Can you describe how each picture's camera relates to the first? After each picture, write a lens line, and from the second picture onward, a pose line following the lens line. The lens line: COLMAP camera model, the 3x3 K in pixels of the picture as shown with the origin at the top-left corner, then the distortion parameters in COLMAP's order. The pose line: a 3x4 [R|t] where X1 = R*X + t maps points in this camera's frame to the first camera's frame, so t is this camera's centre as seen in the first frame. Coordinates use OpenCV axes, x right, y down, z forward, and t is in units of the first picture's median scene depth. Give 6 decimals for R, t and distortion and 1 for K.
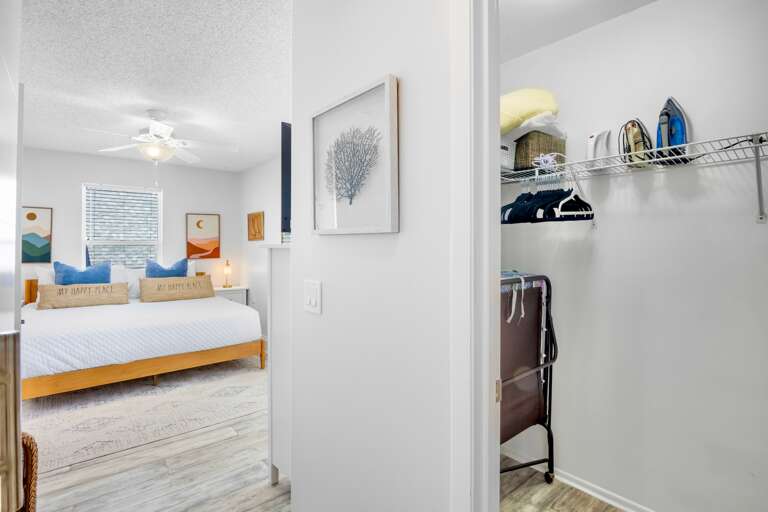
lens RADIAL K [[383.3, 0, 385.1], [0, 383.3, 247.1], [0, 0, 1]] dist [-0.001365, -0.000374]
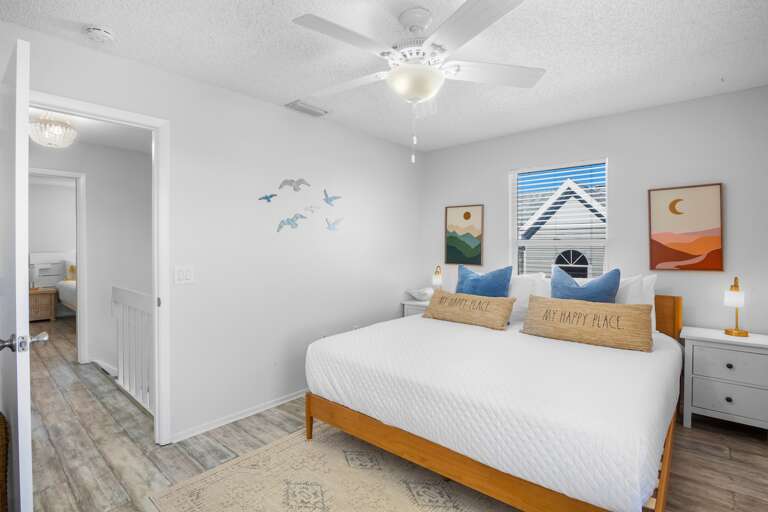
lens RADIAL K [[383.3, 0, 385.1], [0, 383.3, 247.1], [0, 0, 1]] dist [-0.001365, -0.000374]
pose [[0.151345, 0.002702, -0.988477, -0.014725], [-0.001523, 0.999996, 0.002500, -0.003766], [0.988480, 0.001127, 0.151348, 0.555508]]
